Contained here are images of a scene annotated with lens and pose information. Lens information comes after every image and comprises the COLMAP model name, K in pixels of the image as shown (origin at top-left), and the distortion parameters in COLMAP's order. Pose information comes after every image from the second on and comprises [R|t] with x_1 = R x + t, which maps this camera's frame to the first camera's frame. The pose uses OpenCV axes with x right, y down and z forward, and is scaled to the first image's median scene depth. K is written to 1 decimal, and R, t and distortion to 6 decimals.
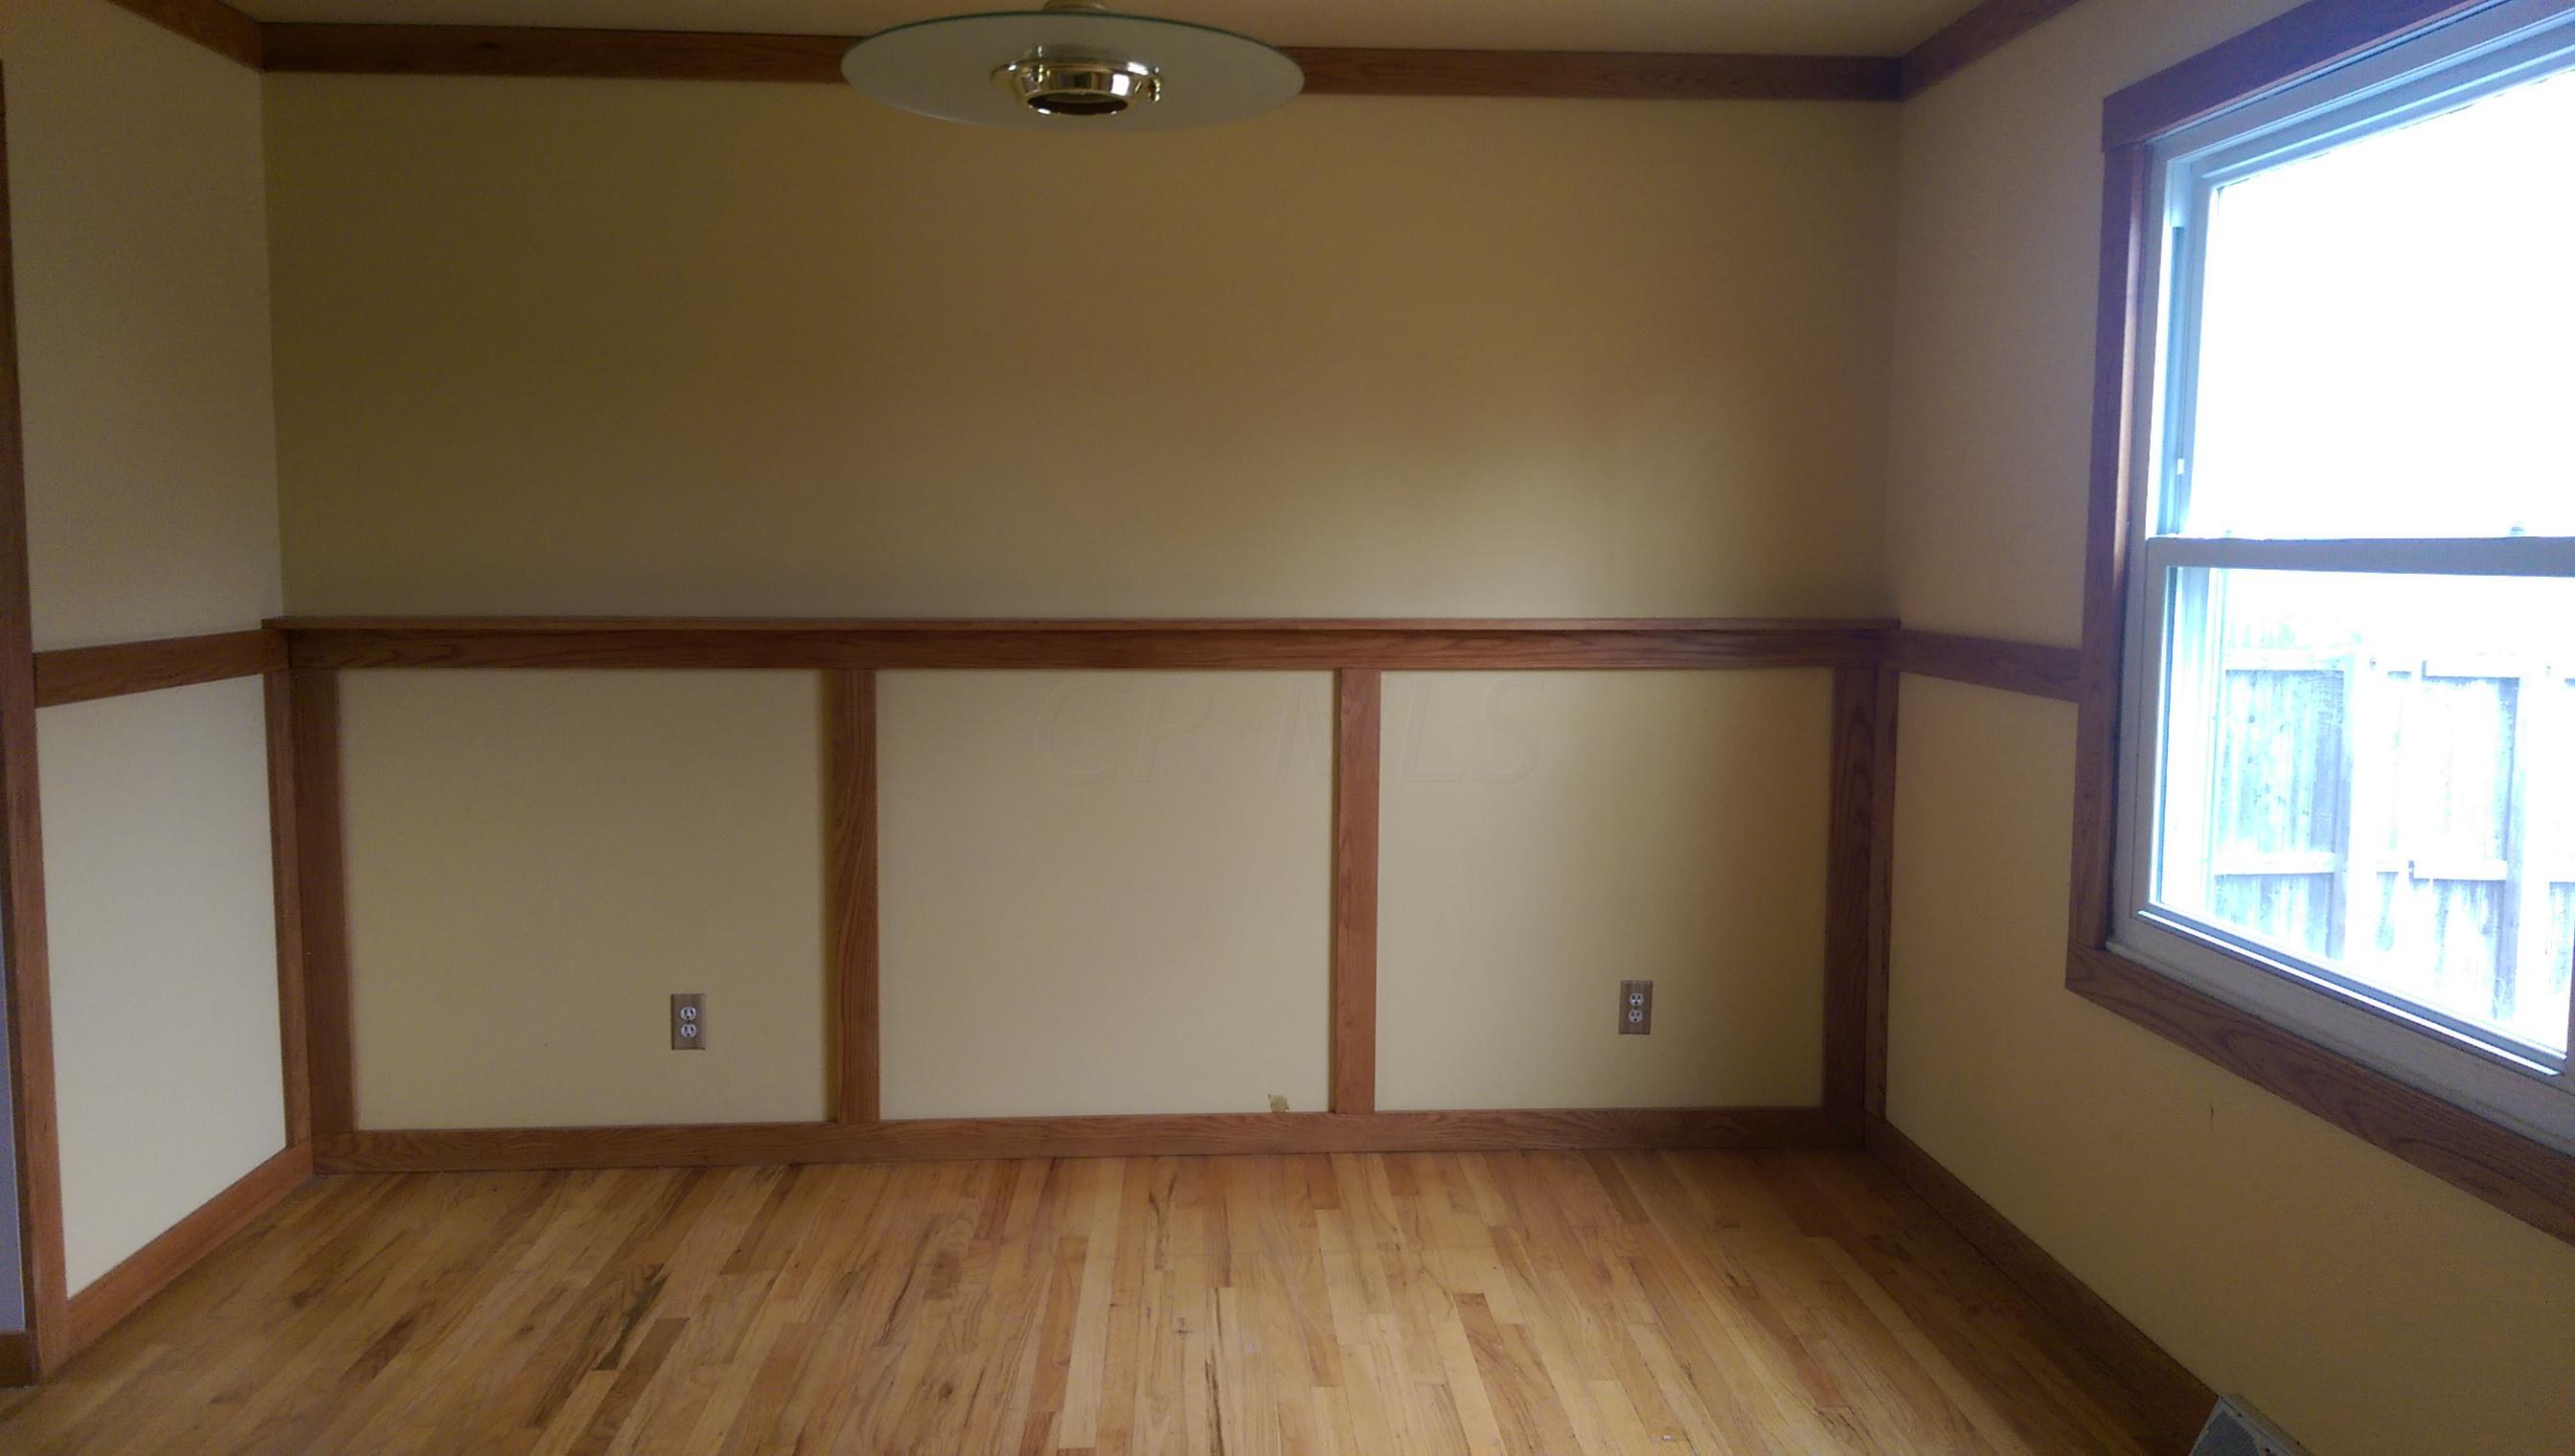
lens RADIAL K [[1818.8, 0, 1298.2], [0, 1818.8, 731.4], [0, 0, 1]] dist [0.082776, -0.107831]
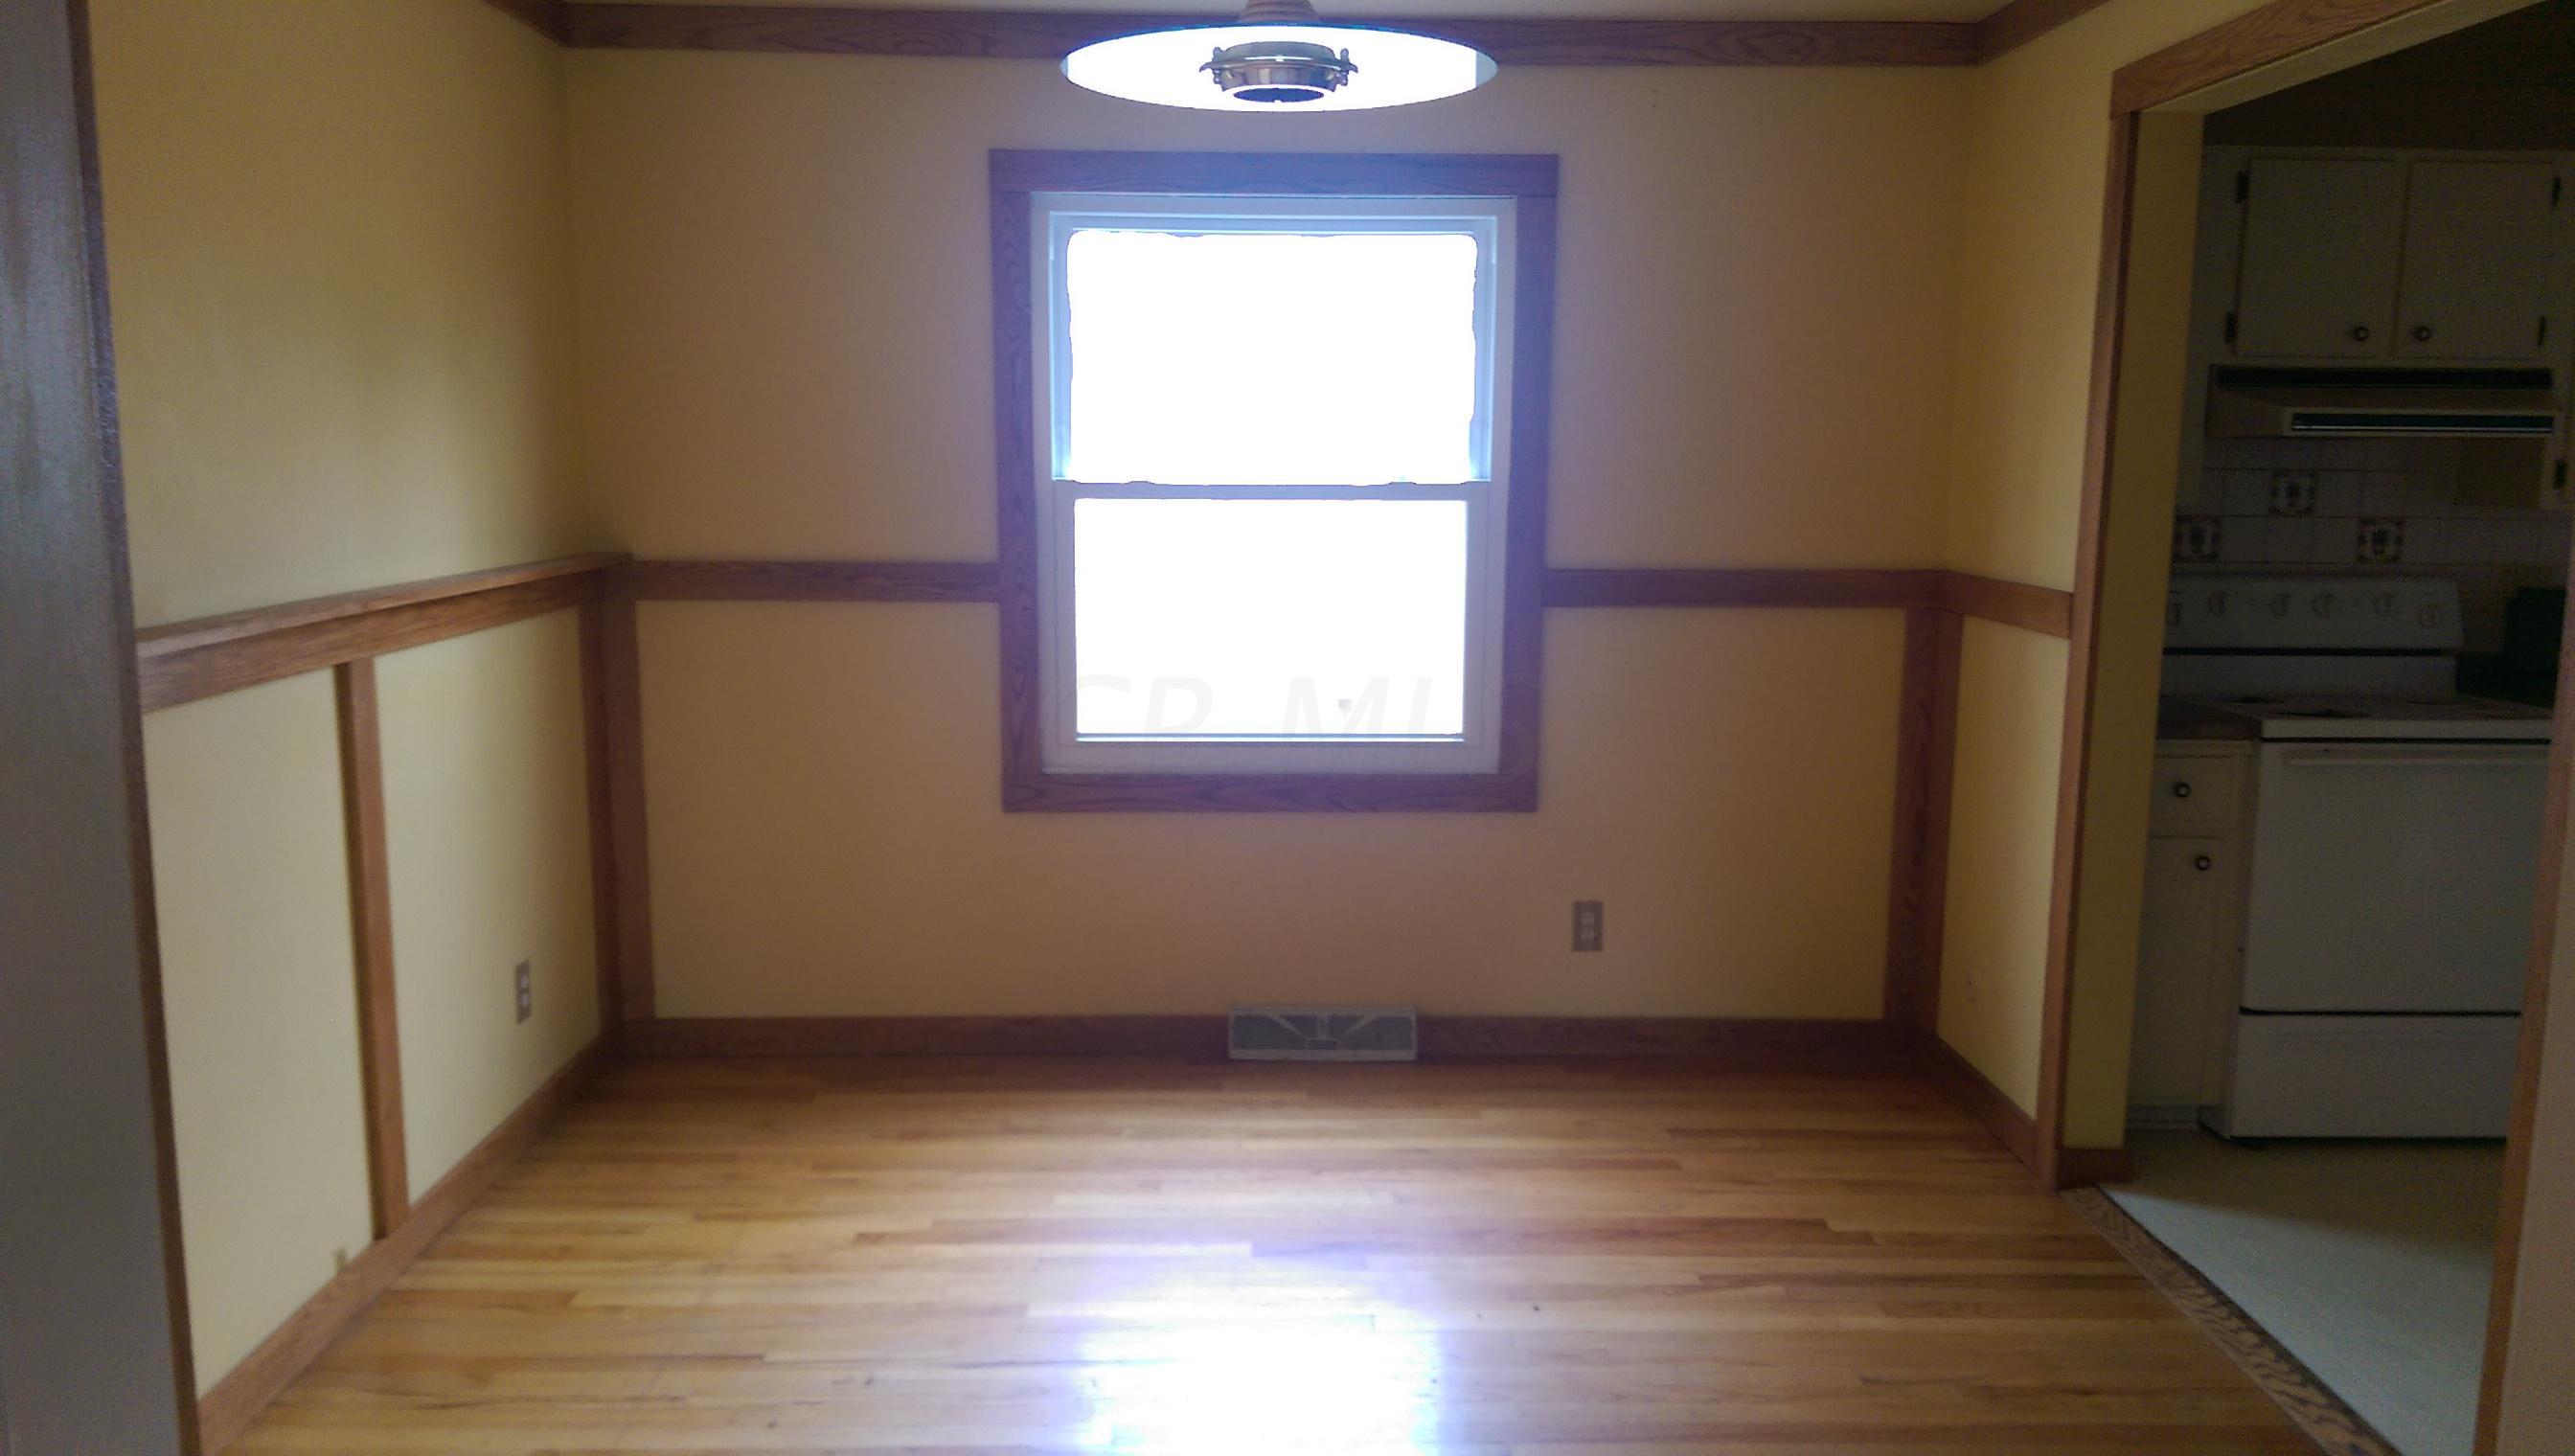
lens RADIAL K [[1818.8, 0, 1280.6], [0, 1818.8, 736.3], [0, 0, 1]] dist [0.082776, -0.107831]
pose [[0.044305, -0.166908, 0.984976, -0.844586], [0.101001, 0.981641, 0.161800, -0.107571], [-0.993899, 0.092315, 0.060350, 0.665904]]
